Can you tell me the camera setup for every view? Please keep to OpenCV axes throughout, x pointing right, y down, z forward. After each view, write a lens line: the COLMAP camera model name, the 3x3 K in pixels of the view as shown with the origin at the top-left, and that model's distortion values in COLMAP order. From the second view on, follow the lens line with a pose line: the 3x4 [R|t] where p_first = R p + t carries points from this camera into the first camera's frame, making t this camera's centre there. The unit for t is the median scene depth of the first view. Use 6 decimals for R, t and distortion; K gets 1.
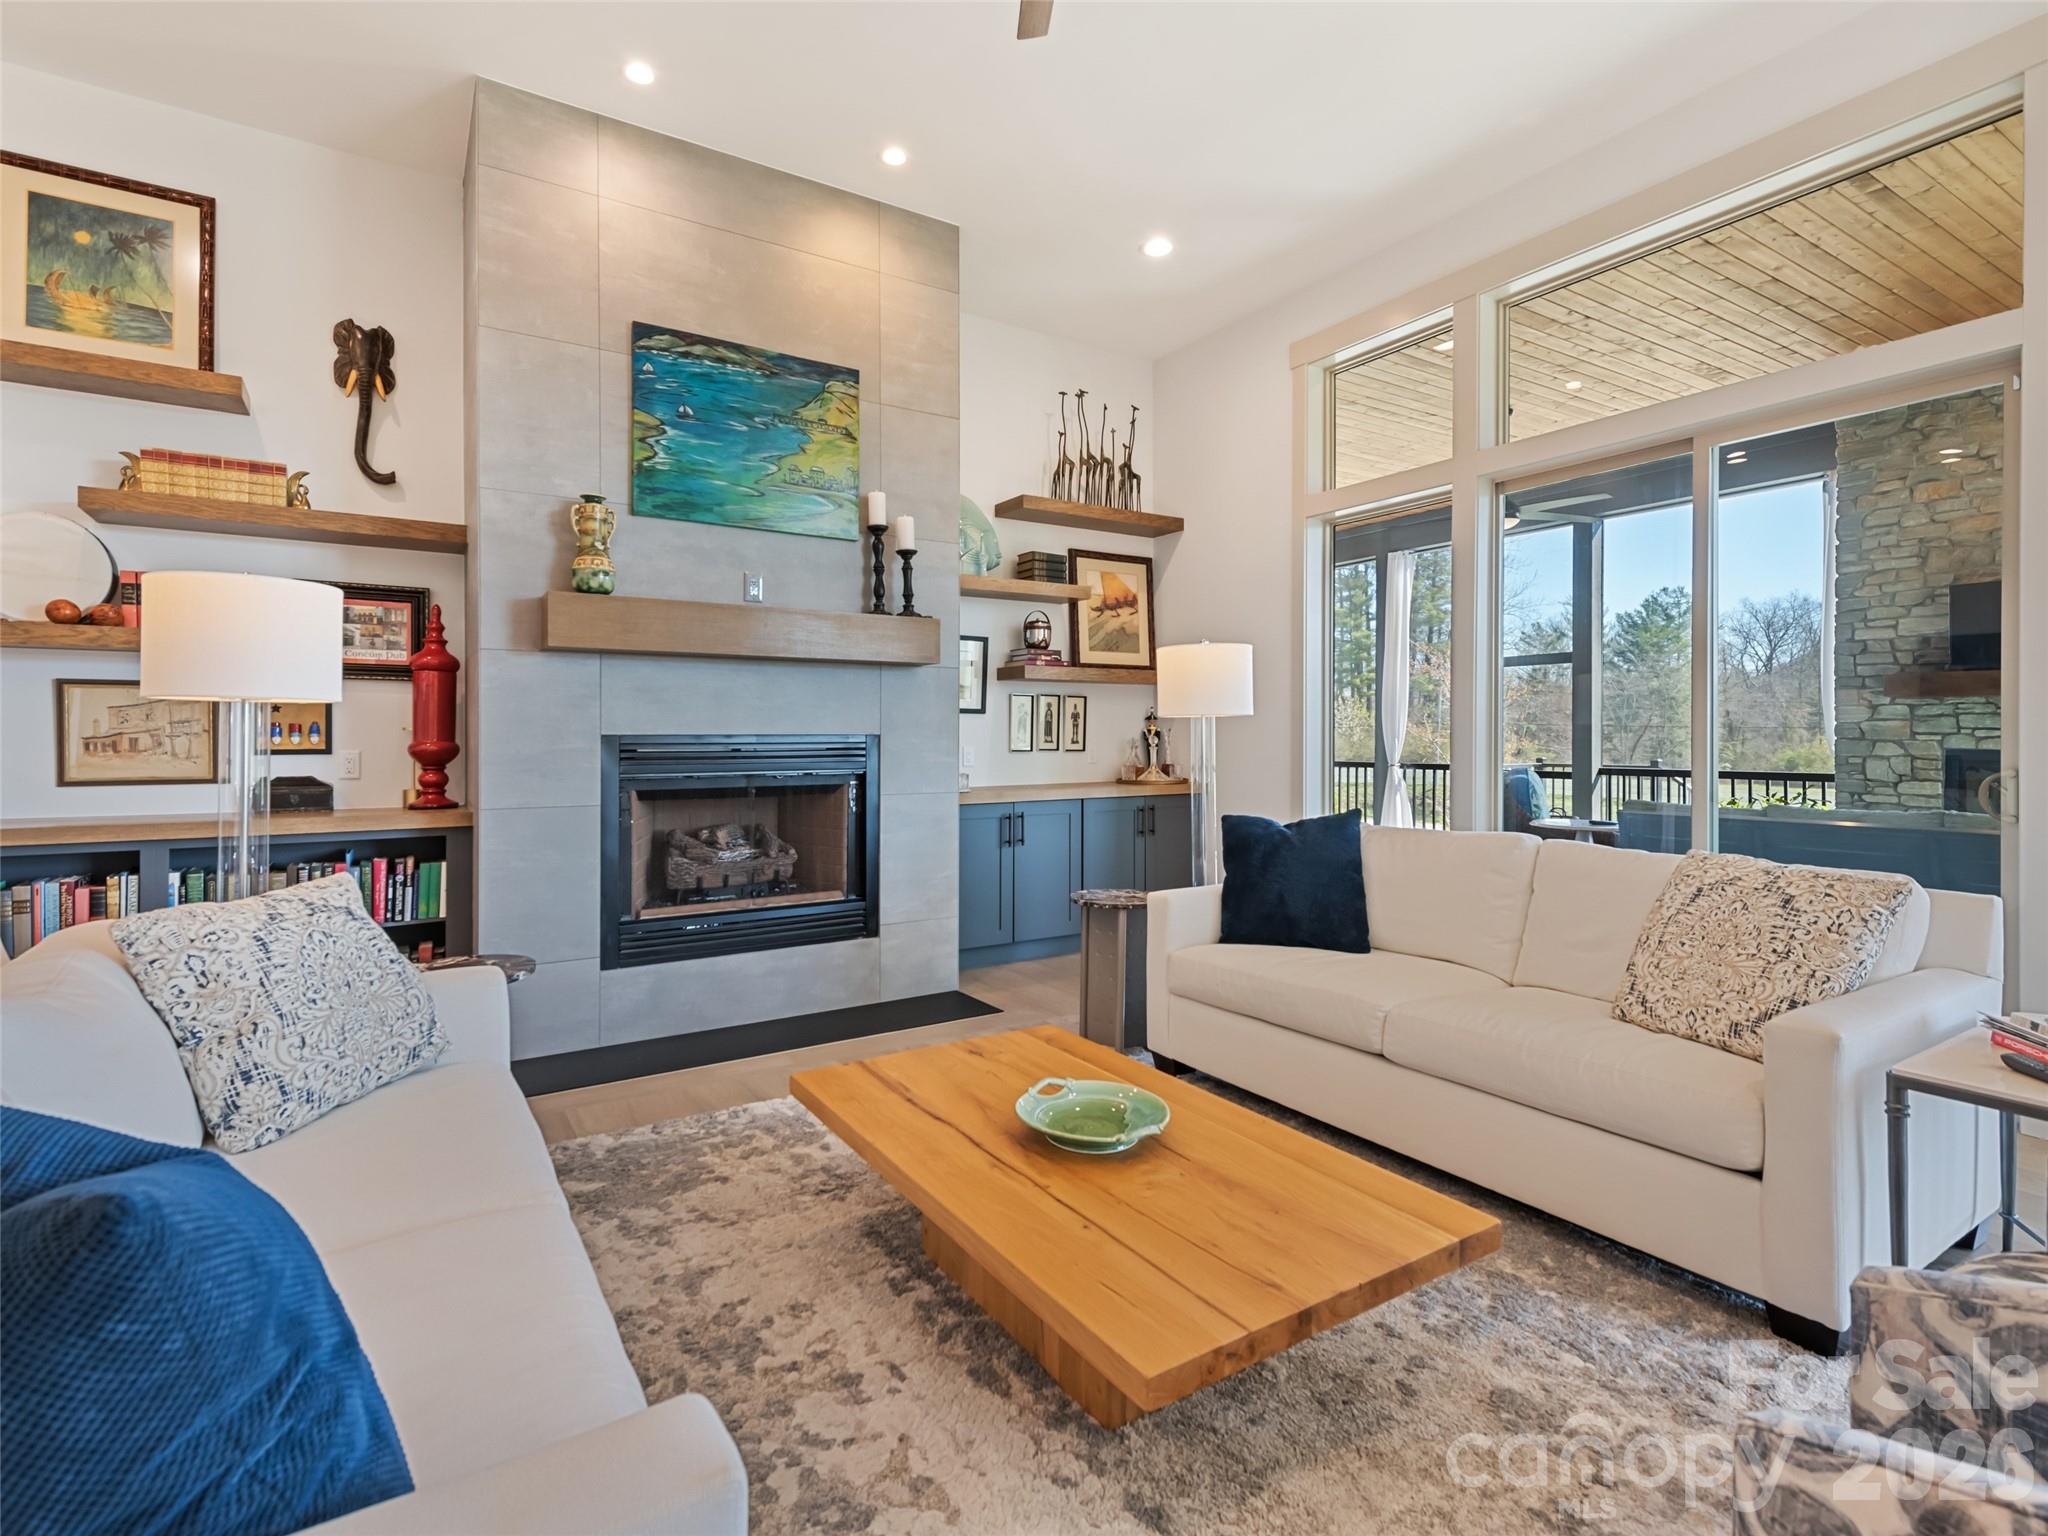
lens RADIAL K [[992.1, 0, 994.9], [0, 992.1, 734.5], [0, 0, 1]] dist [0.010109, -0.001487]
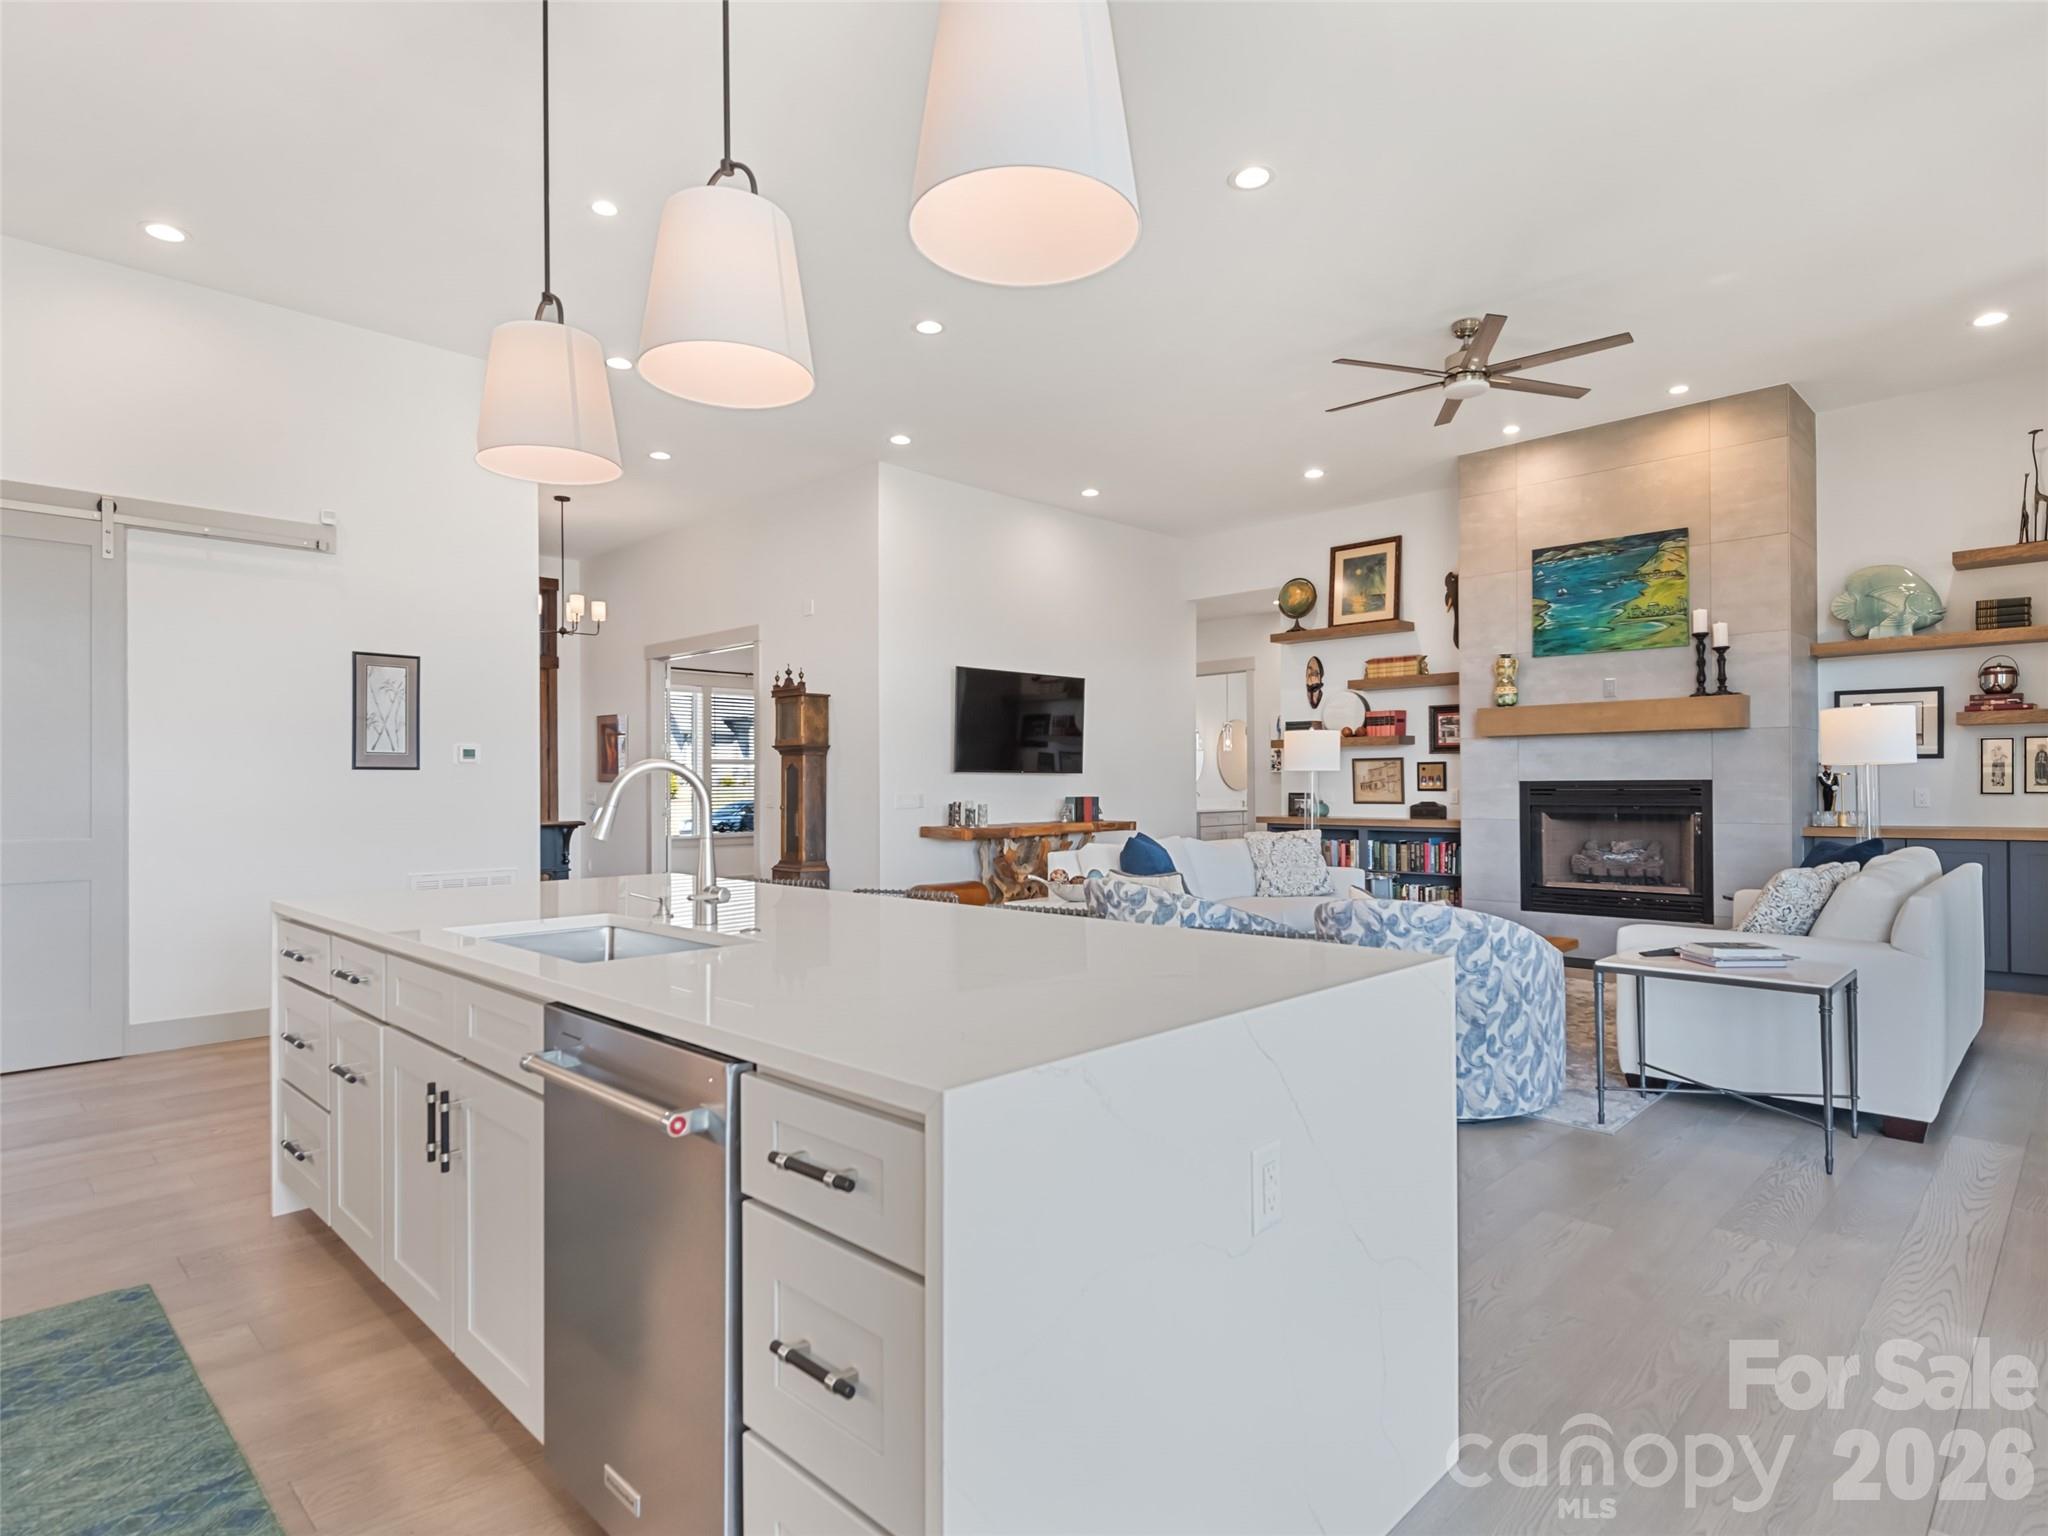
lens RADIAL K [[1152.8, 0, 1016.7], [0, 1152.8, 776.7], [0, 0, 1]] dist [0.017861, -0.000922]
pose [[0.219951, -0.006962, -0.975486, 1.406686], [0.008863, 0.999948, -0.005138, -0.004825], [0.975471, -0.007516, 0.220001, -0.352404]]
